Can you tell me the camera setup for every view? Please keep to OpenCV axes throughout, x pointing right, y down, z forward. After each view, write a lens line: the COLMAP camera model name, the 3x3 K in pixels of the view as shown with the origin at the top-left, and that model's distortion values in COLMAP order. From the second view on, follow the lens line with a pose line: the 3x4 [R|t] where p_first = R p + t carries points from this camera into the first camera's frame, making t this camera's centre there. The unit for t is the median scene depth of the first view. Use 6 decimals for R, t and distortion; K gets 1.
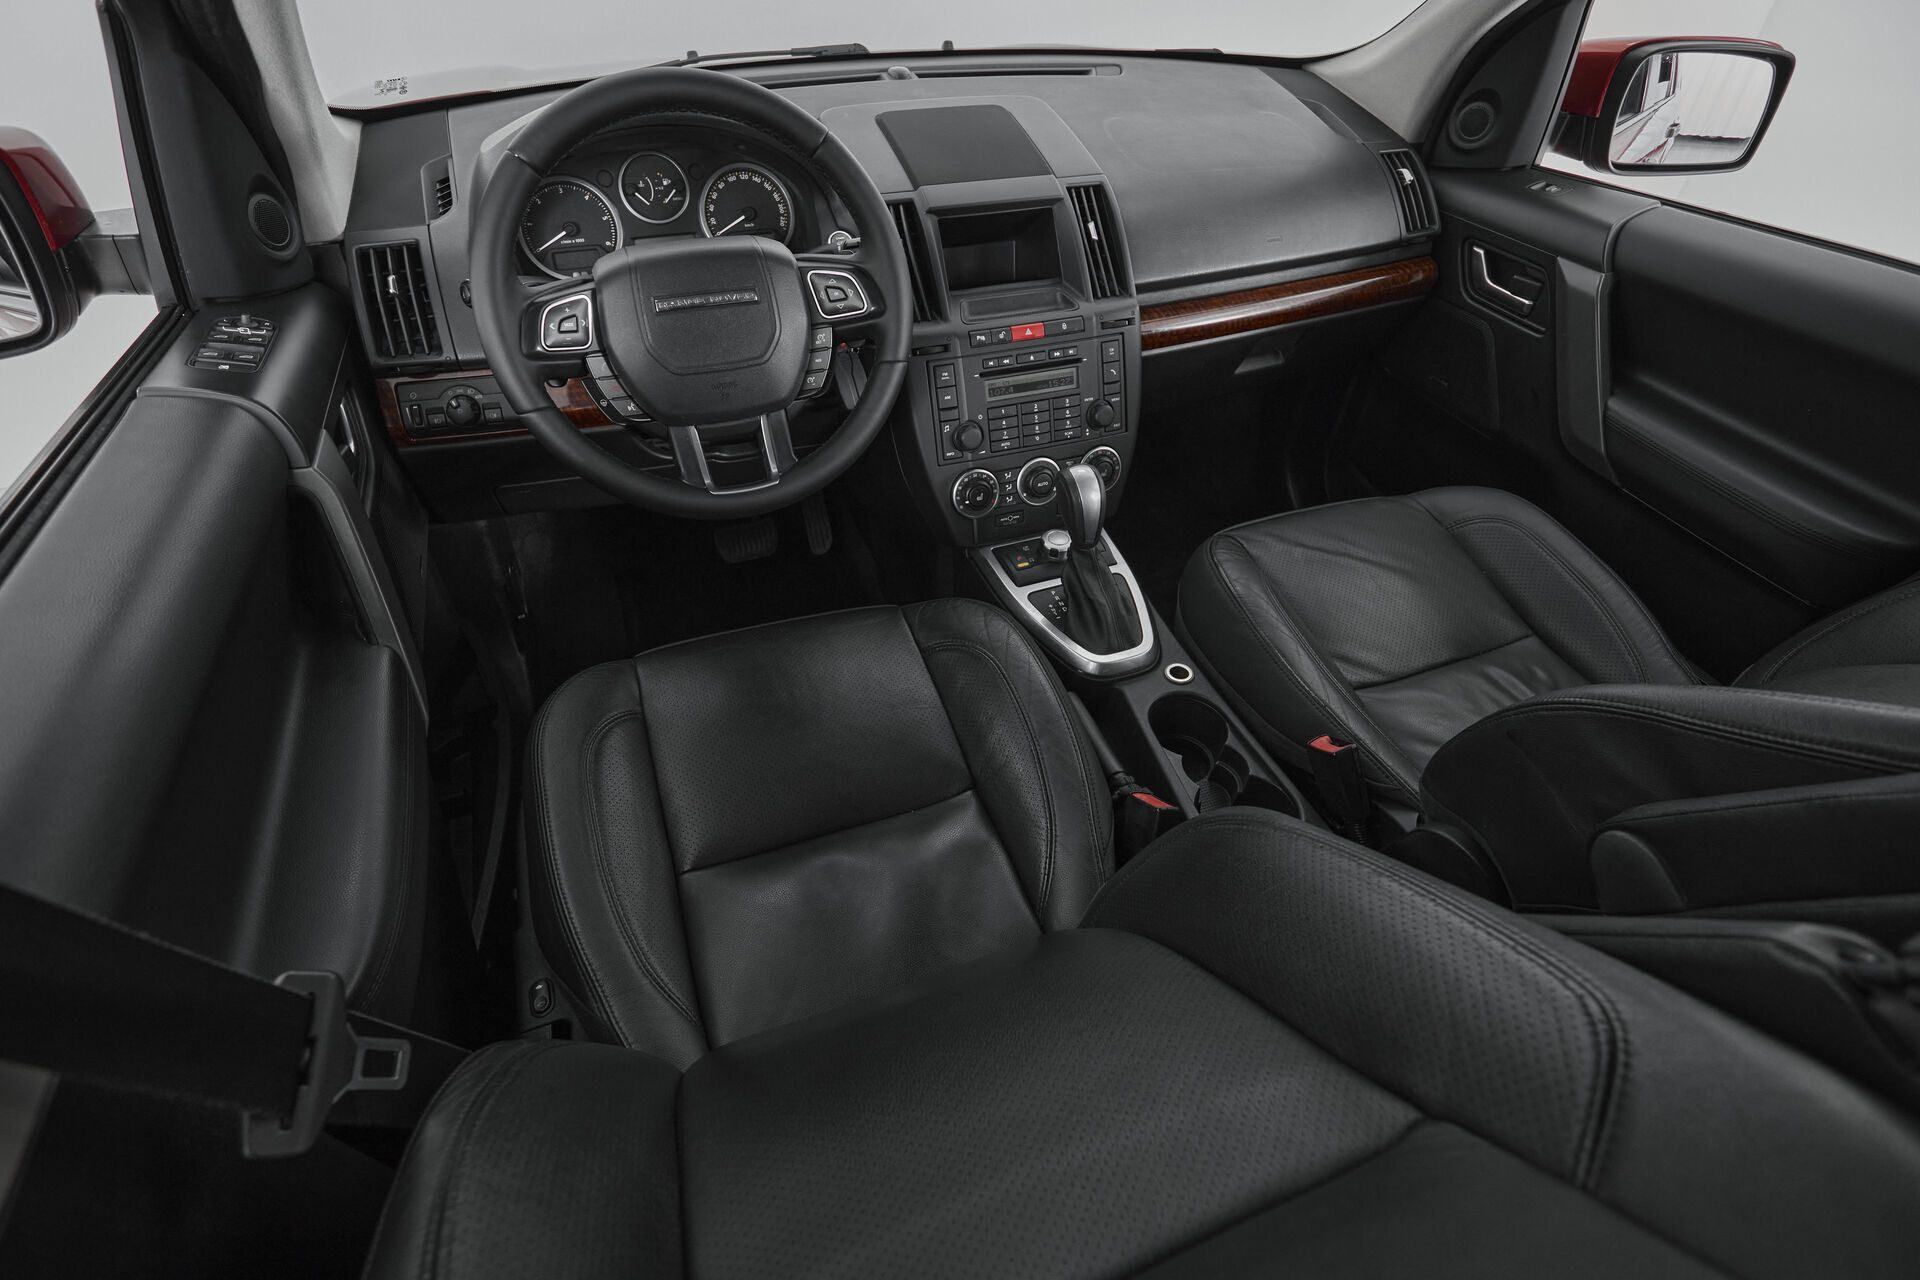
lens RADIAL K [[927.0, 0, 954.1], [0, 927.0, 631.8], [0, 0, 1]] dist [-0.000424, 0.000007]
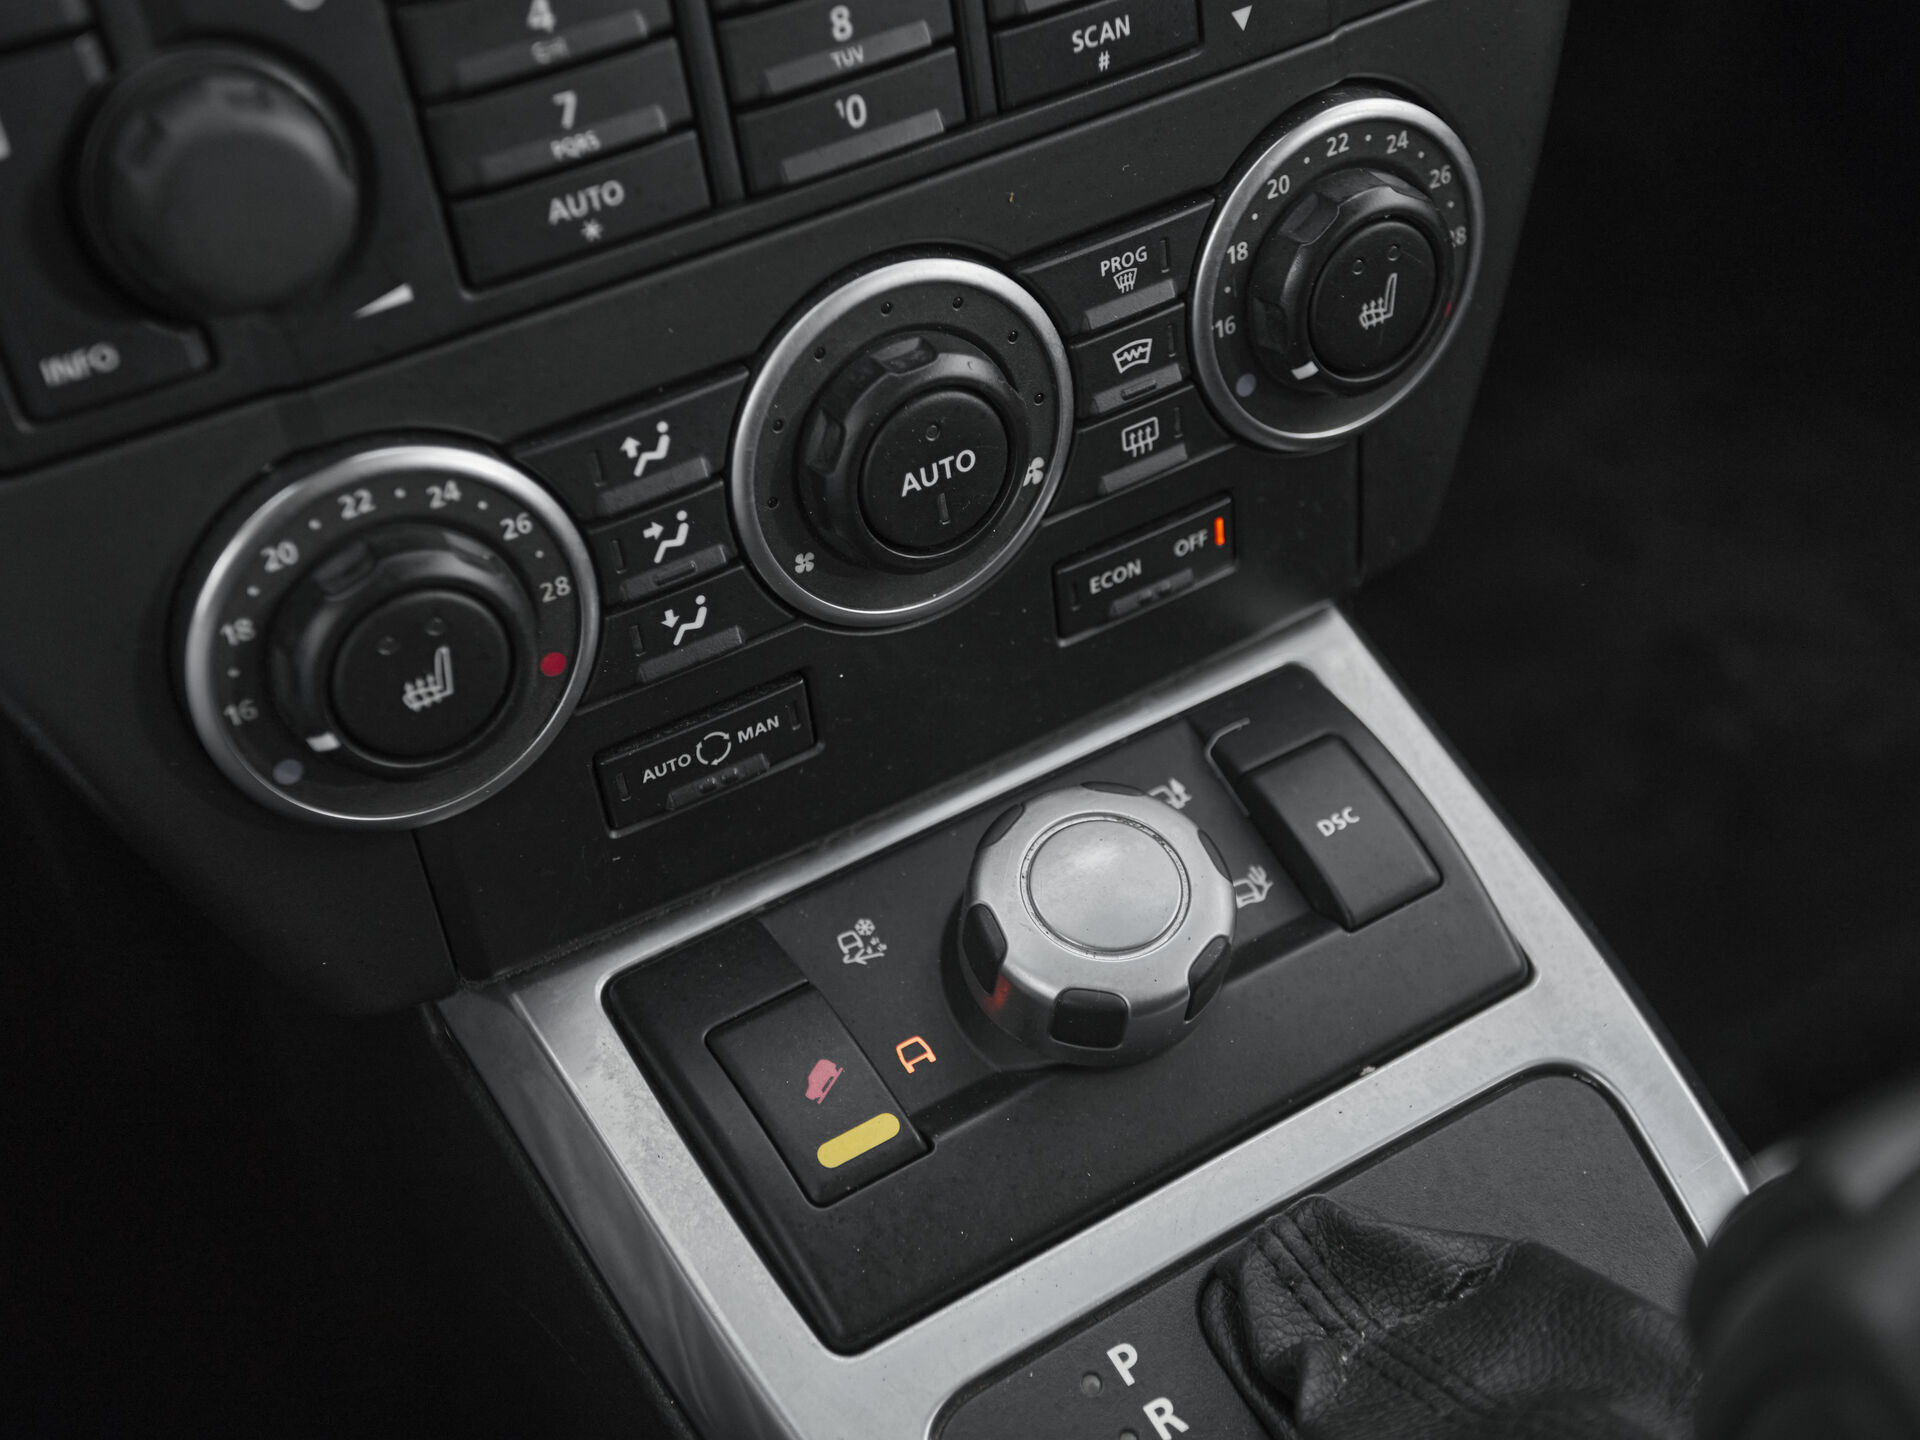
lens RADIAL K [[2404.5, 0, 895.3], [0, 2404.5, 724.4], [0, 0, 1]] dist [0.010112, 0.019469]
pose [[0.988949, -0.124466, 0.080554, 0.064142], [0.112923, 0.984428, 0.134724, -0.183187], [-0.096068, -0.124139, 0.987603, 0.728588]]
